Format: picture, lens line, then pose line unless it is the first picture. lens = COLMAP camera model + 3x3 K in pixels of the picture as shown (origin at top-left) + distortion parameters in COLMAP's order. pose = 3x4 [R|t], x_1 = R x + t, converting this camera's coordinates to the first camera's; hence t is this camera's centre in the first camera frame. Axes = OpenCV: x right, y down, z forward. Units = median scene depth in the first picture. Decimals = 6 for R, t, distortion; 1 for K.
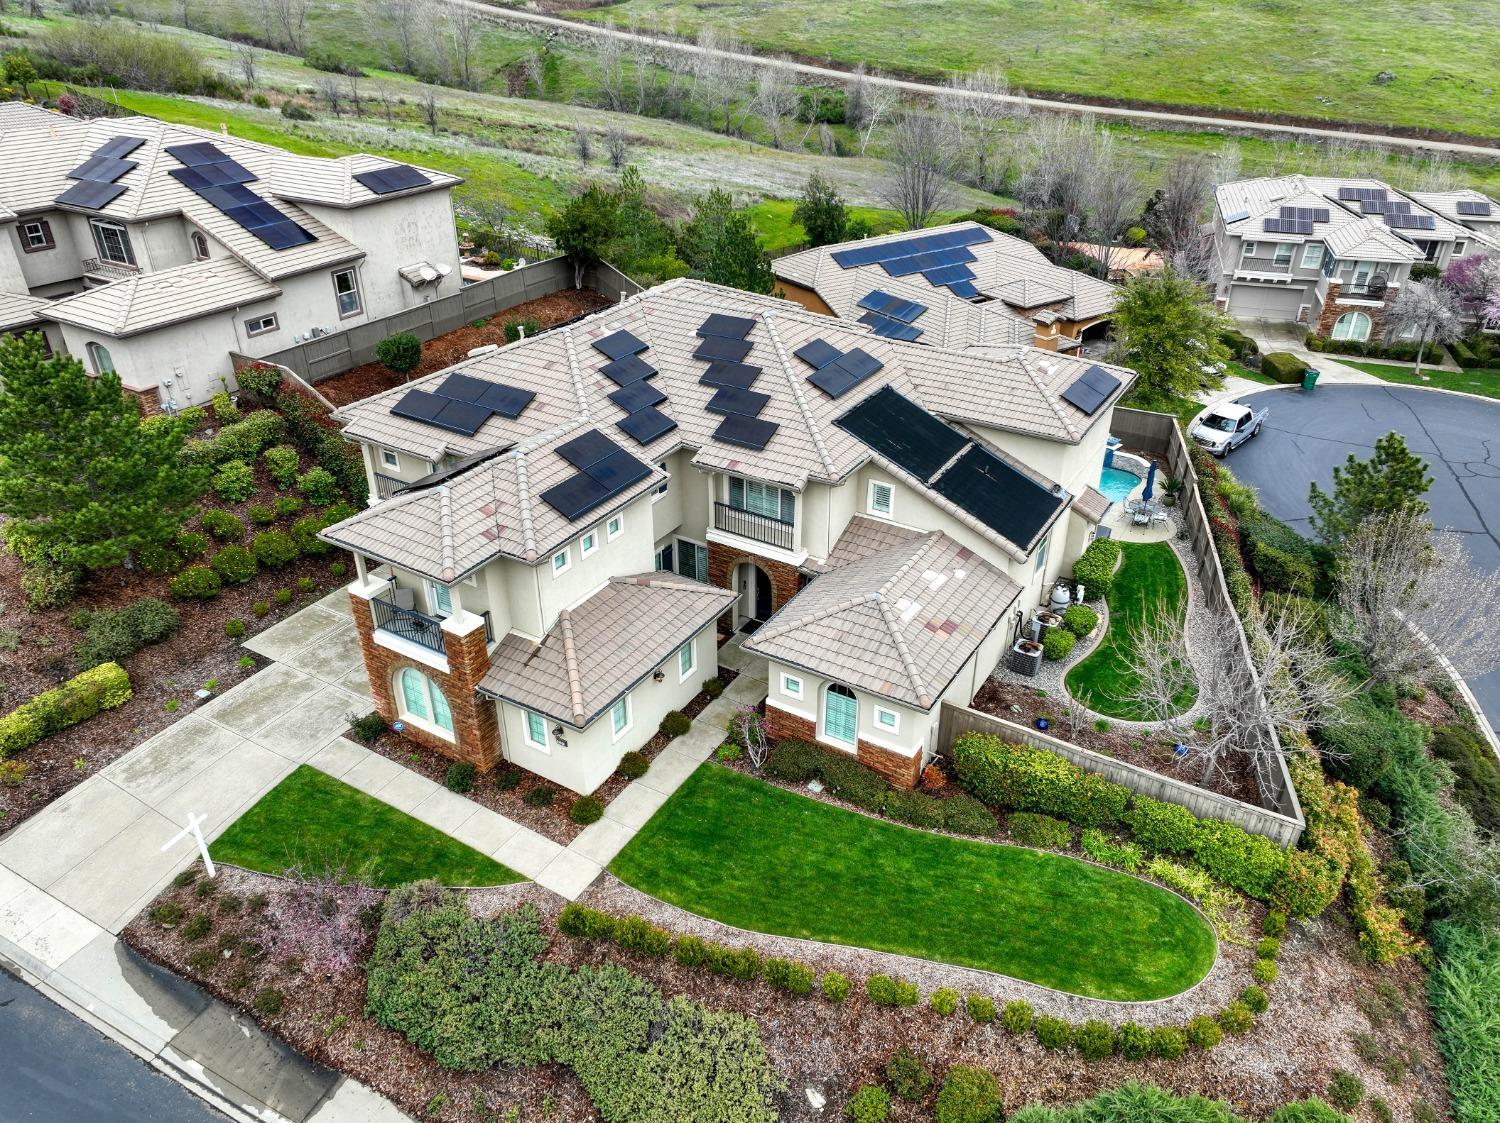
lens RADIAL K [[1052.7, 0, 750.0], [0, 1052.7, 561.5], [0, 0, 1]] dist [0.004664, 0.007340]
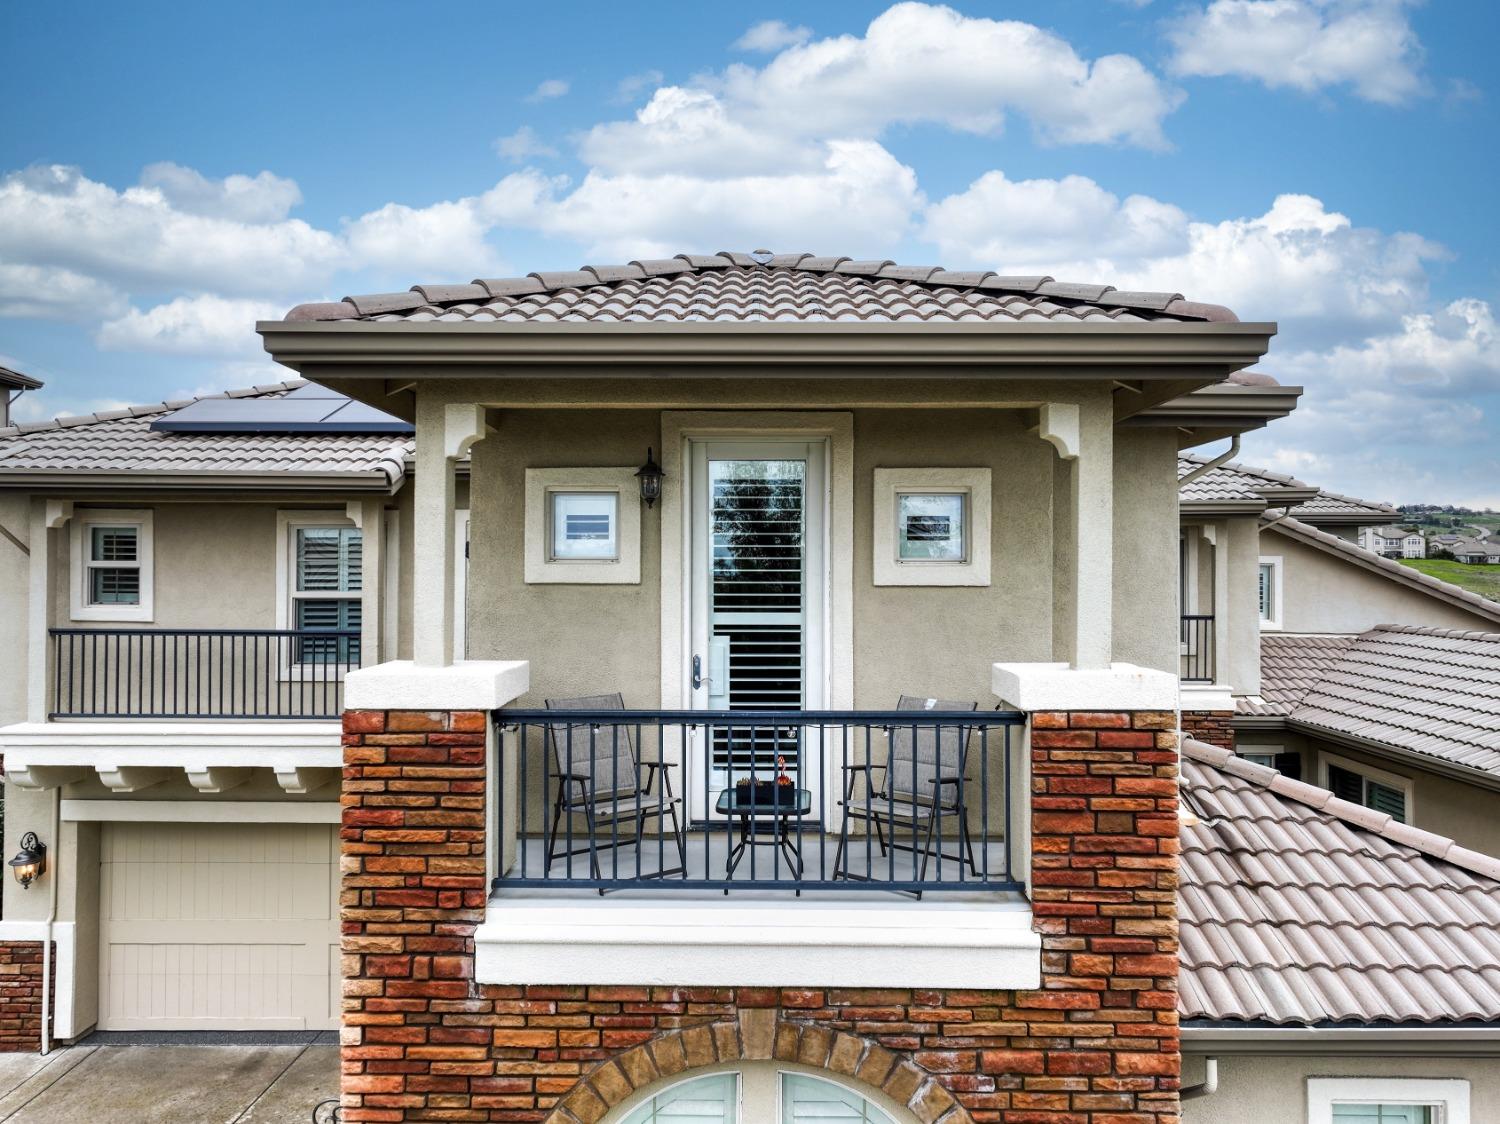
lens RADIAL K [[1055.6, 0, 750.2], [0, 1055.6, 558.8], [0, 0, 1]] dist [-0.011176, 0.031342]
pose [[0.859134, 0.009415, 0.511664, -0.412403], [0.250554, 0.864060, -0.436604, 0.105932], [-0.446219, 0.503301, 0.739984, 0.809681]]
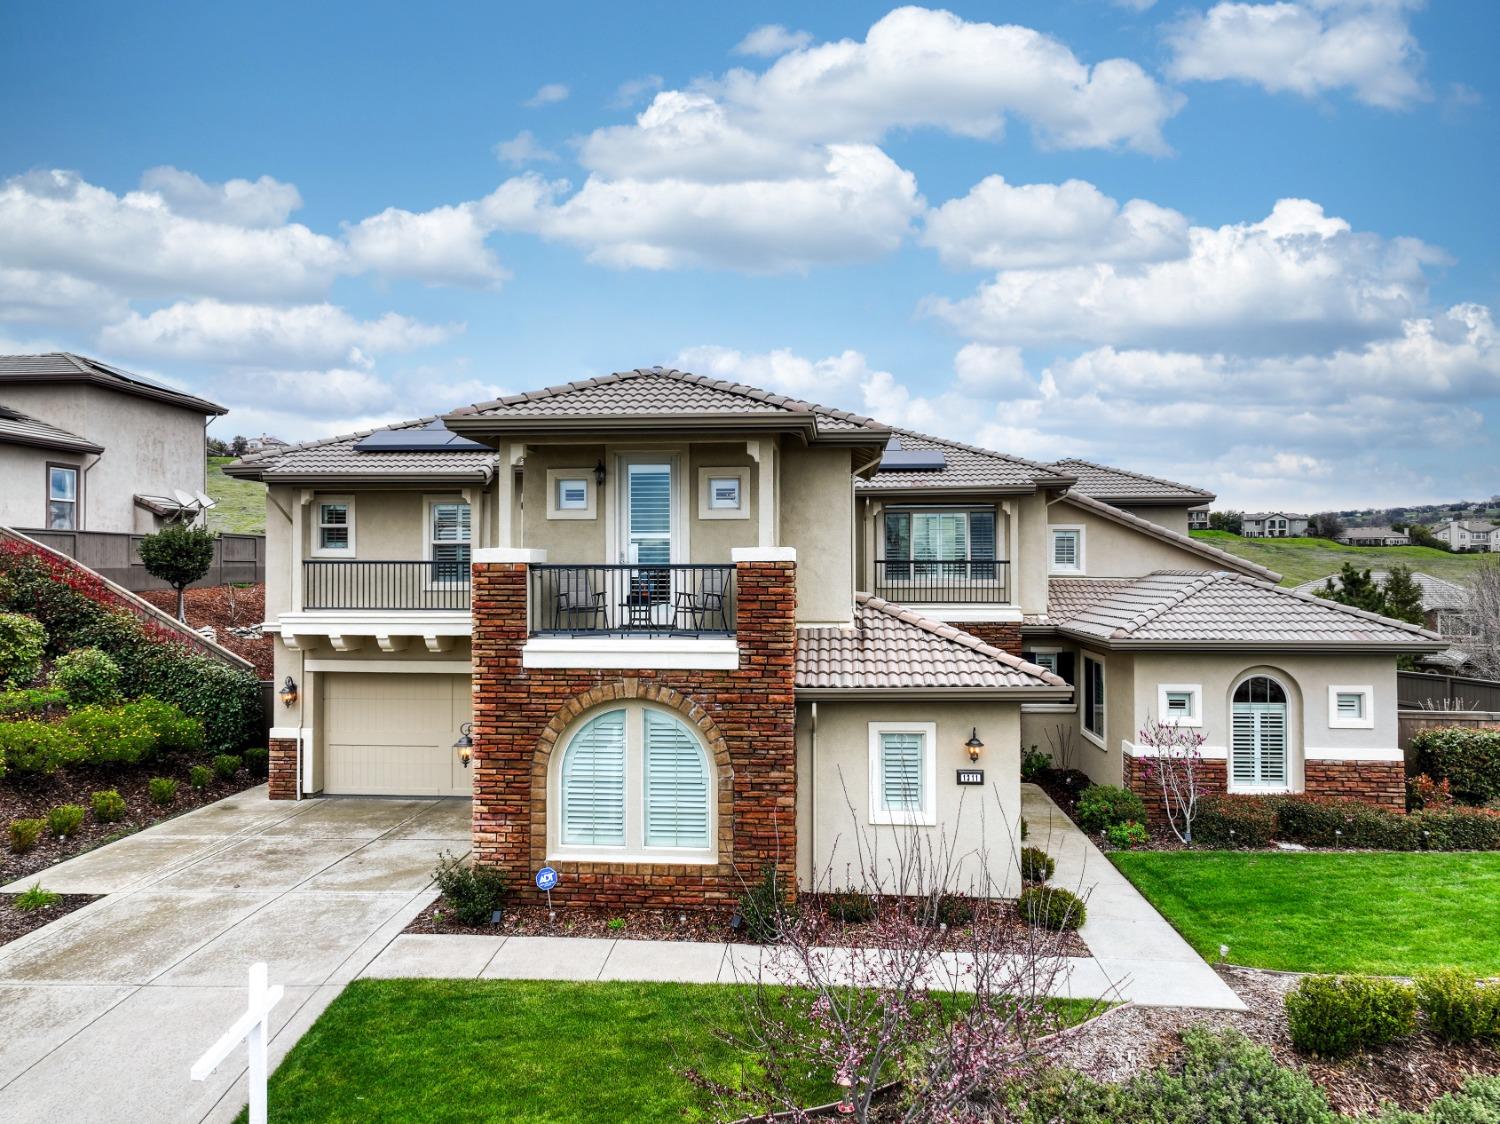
lens RADIAL K [[1052.7, 0, 750.0], [0, 1052.7, 562.0], [0, 0, 1]] dist [0.004664, 0.007340]
pose [[0.894748, 0.003831, 0.446555, -0.480476], [0.221419, 0.864588, -0.451067, 0.275528], [-0.387814, 0.502467, 0.772740, 0.570064]]
